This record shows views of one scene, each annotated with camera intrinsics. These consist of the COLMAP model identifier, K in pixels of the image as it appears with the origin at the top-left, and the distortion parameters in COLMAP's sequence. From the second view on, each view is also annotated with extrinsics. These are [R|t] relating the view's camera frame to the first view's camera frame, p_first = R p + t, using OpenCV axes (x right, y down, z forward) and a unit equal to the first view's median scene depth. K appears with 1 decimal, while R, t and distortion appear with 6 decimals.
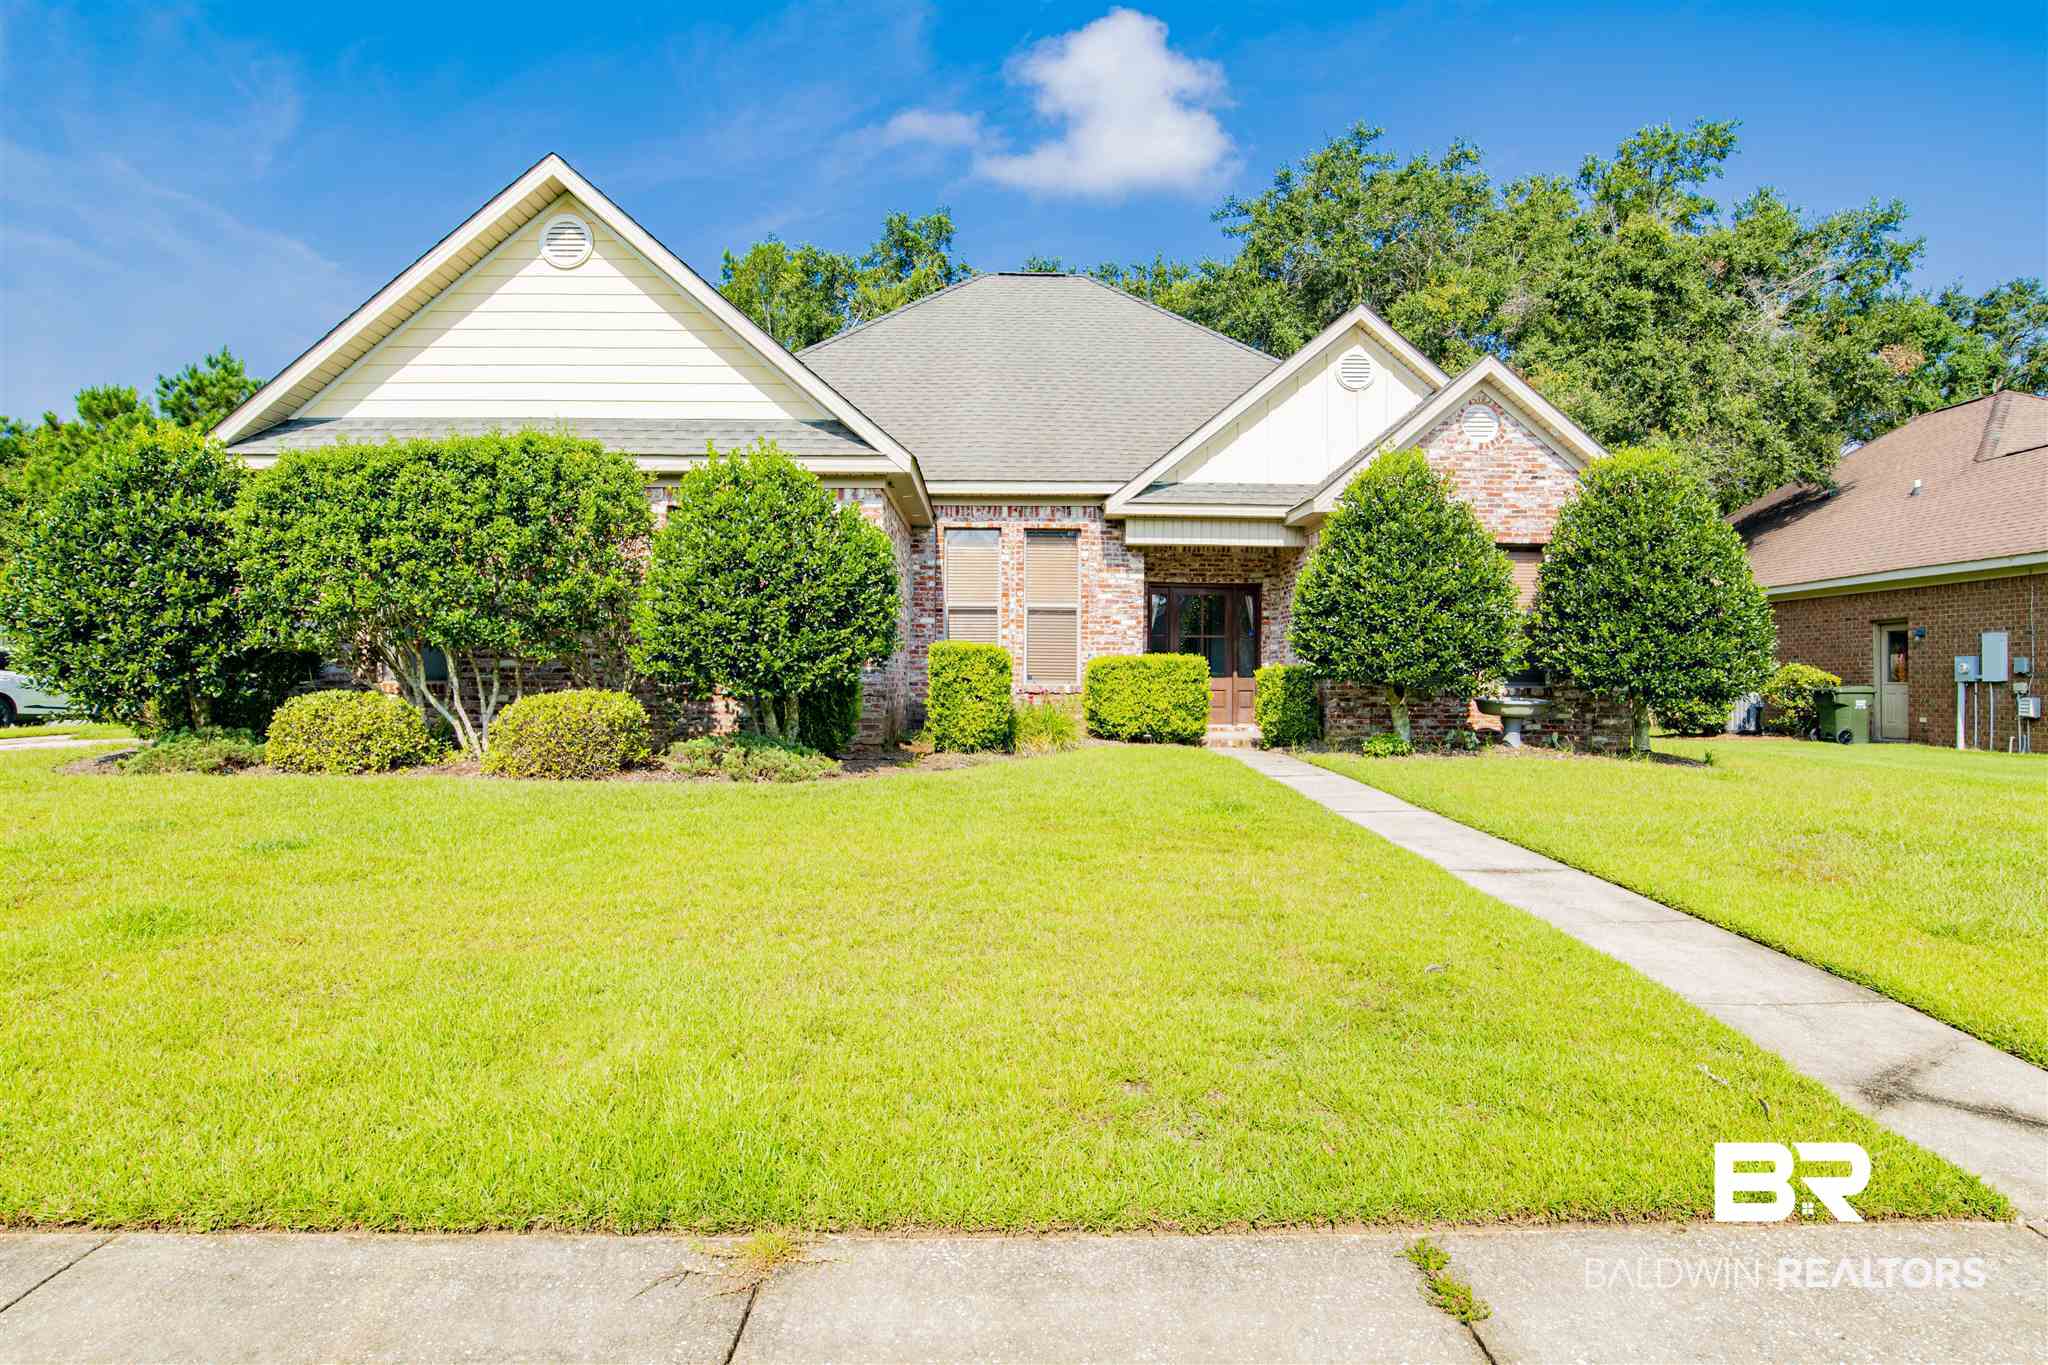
lens RADIAL K [[1192.0, 0, 1023.5], [0, 1192.0, 682.3], [0, 0, 1]] dist [-0.038368, -0.001716]
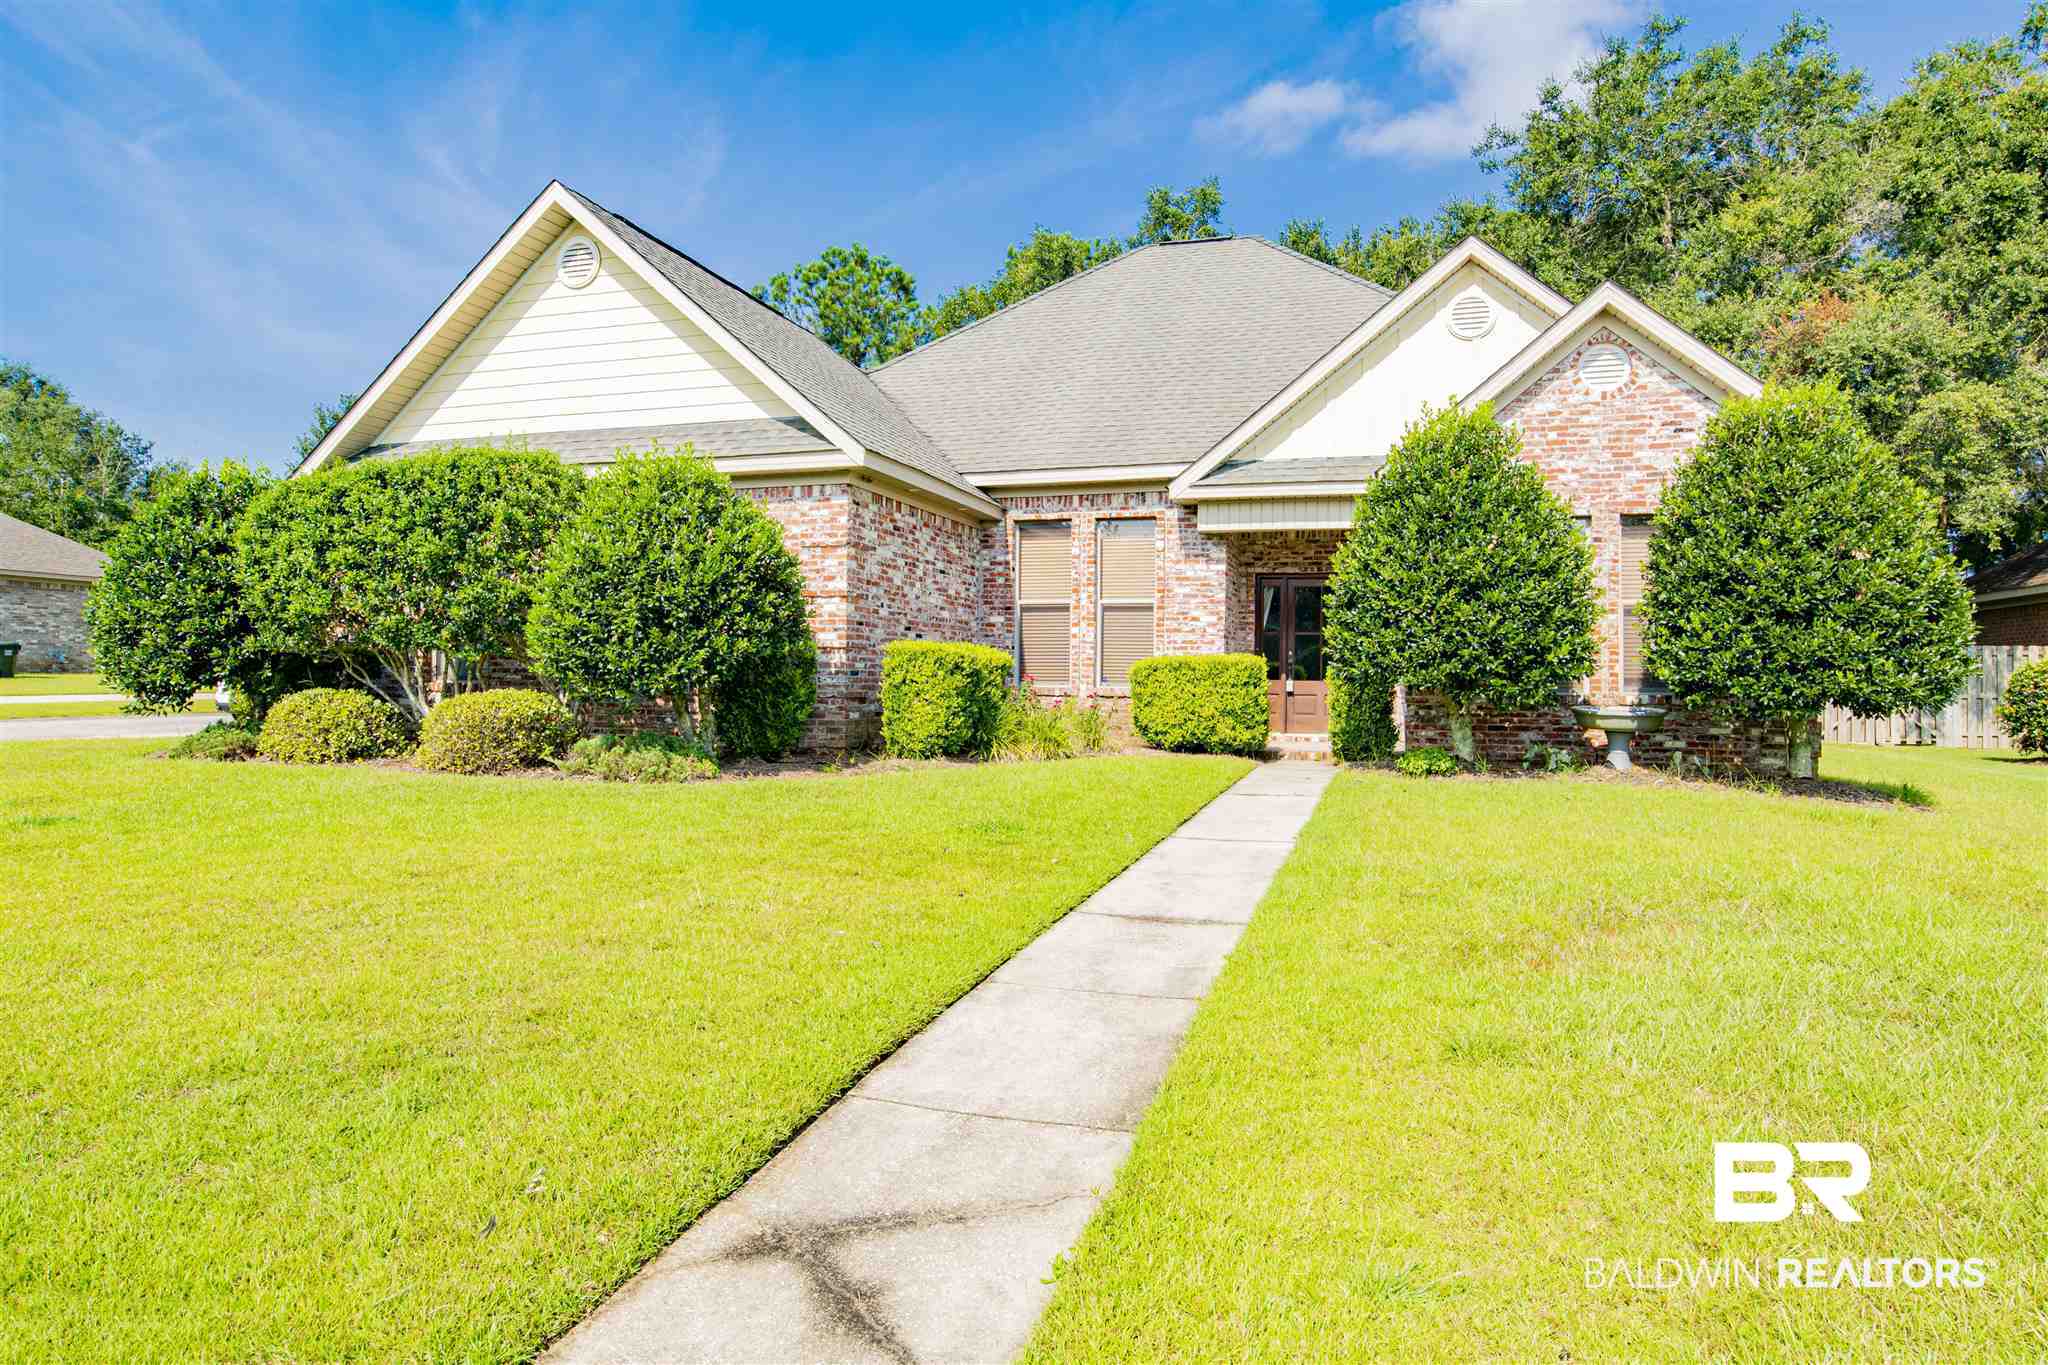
lens RADIAL K [[1242.9, 0, 1019.5], [0, 1242.9, 680.4], [0, 0, 1]] dist [-0.034591, 0.008681]
pose [[0.945292, 0.004103, -0.326199, 0.284657], [-0.005046, 0.999985, -0.002044, -0.001255], [0.326186, 0.003578, 0.945299, 0.075507]]
